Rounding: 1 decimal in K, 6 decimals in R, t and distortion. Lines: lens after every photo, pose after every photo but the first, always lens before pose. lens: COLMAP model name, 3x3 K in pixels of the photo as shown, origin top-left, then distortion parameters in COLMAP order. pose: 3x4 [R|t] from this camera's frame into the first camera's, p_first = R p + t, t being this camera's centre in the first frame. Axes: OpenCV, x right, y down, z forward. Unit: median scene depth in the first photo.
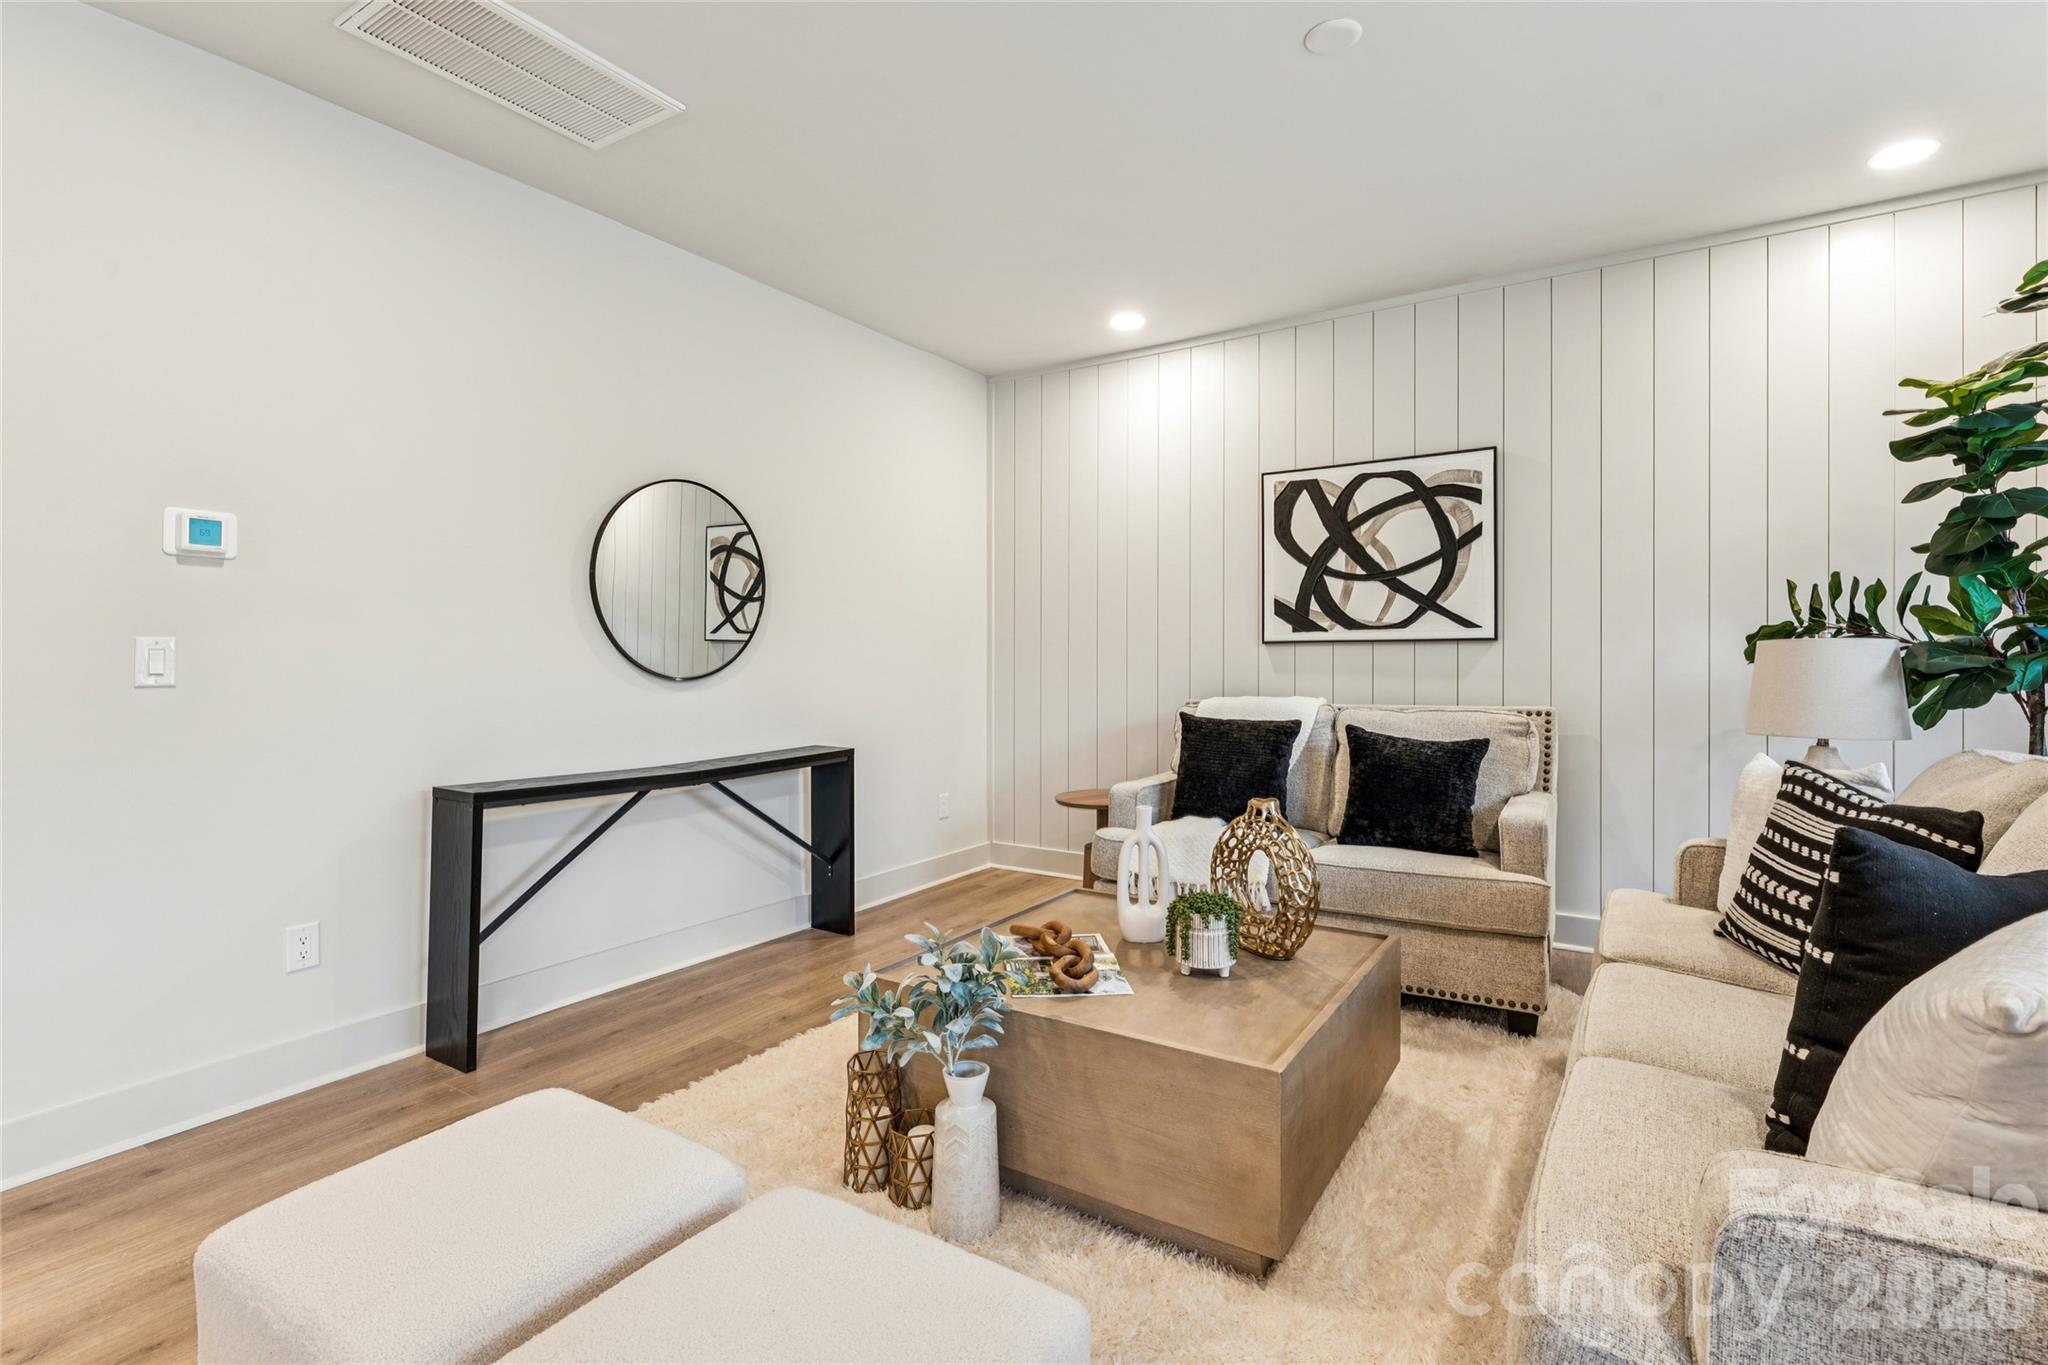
lens RADIAL K [[945.3, 0, 1037.9], [0, 945.3, 681.3], [0, 0, 1]] dist [0.000862, -0.002514]
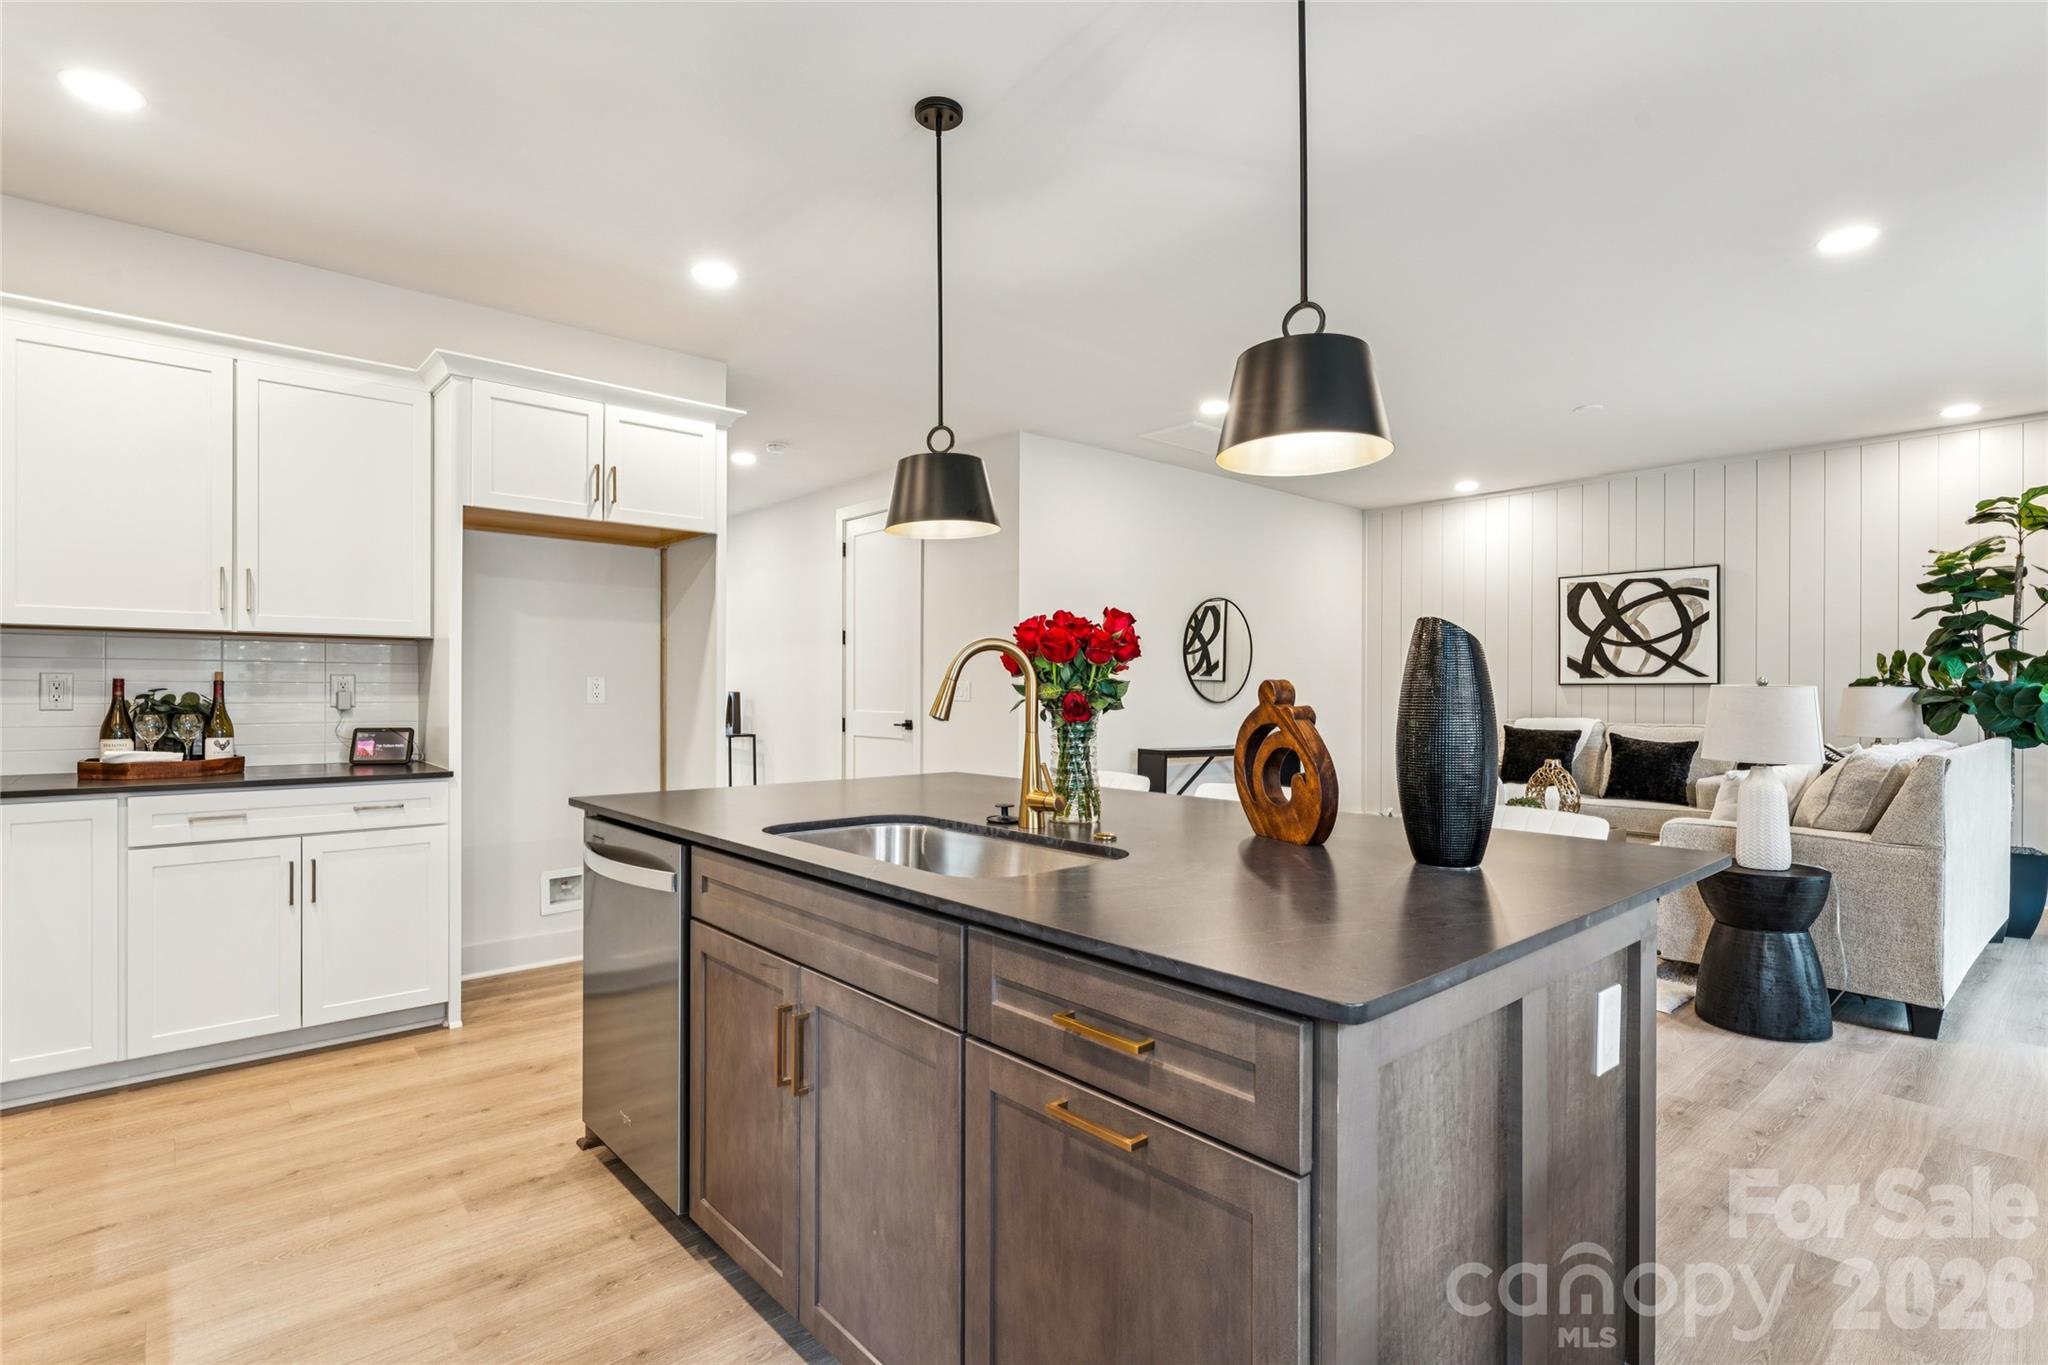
lens RADIAL K [[984.1, 0, 1029.6], [0, 984.1, 694.3], [0, 0, 1]] dist [-0.001399, 0.000446]
pose [[0.962342, 0.011113, -0.271613, -0.183185], [-0.017425, 0.999631, -0.020837, 0.027385], [0.271281, 0.024785, 0.962181, -0.903222]]
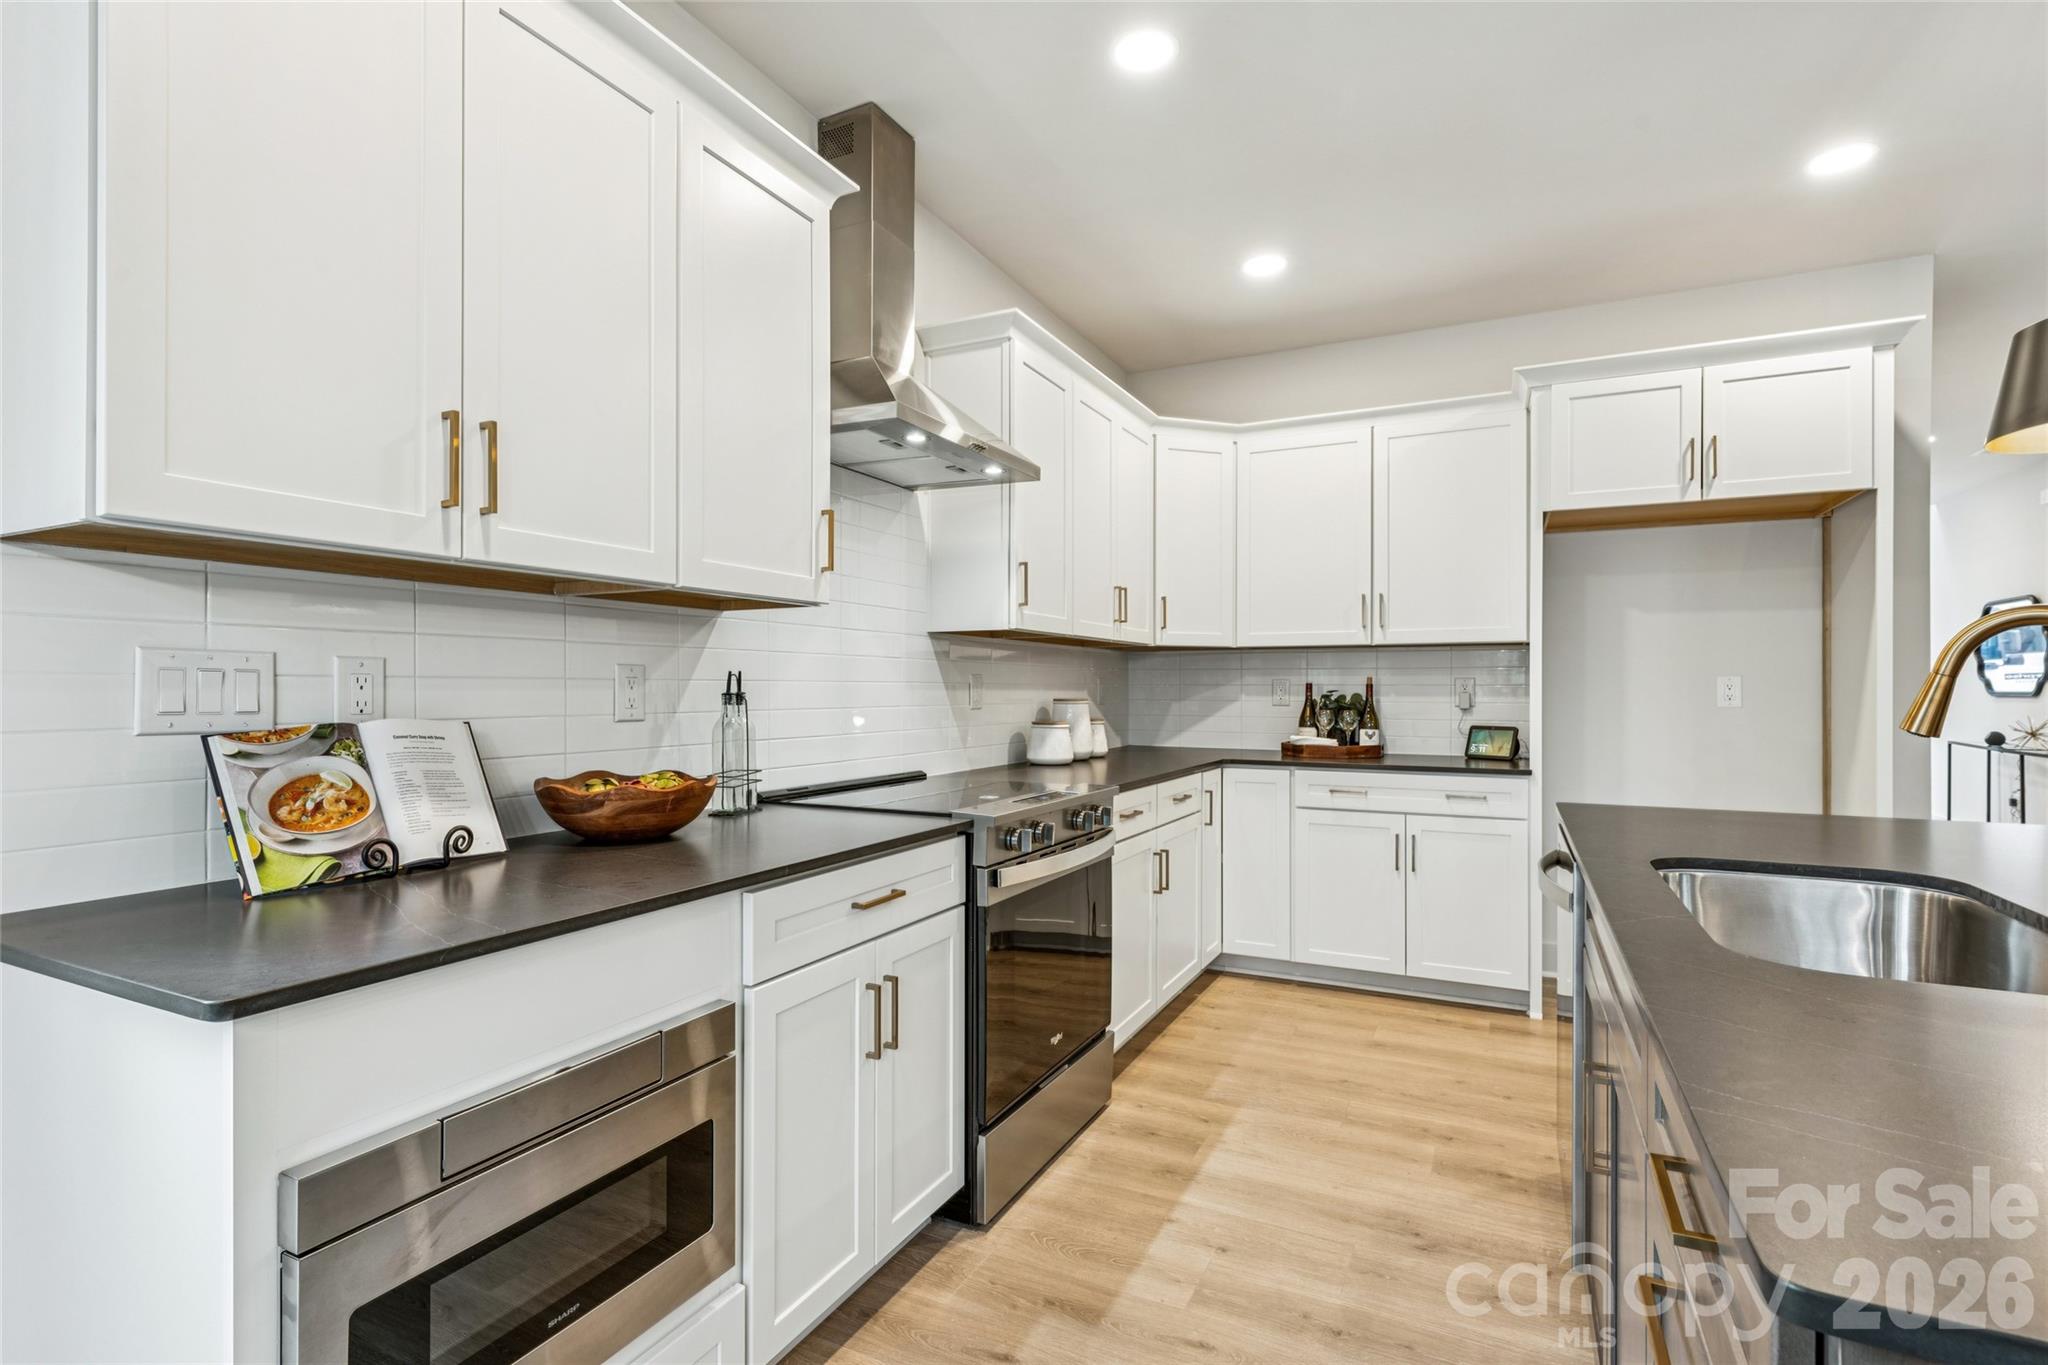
lens RADIAL K [[984.1, 0, 1016.1], [0, 984.1, 694.0], [0, 0, 1]] dist [-0.001399, 0.000446]
pose [[0.102982, 0.011667, -0.994615, -0.062976], [-0.030477, 0.999499, 0.008569, 0.023494], [0.994216, 0.029430, 0.103286, -0.768686]]
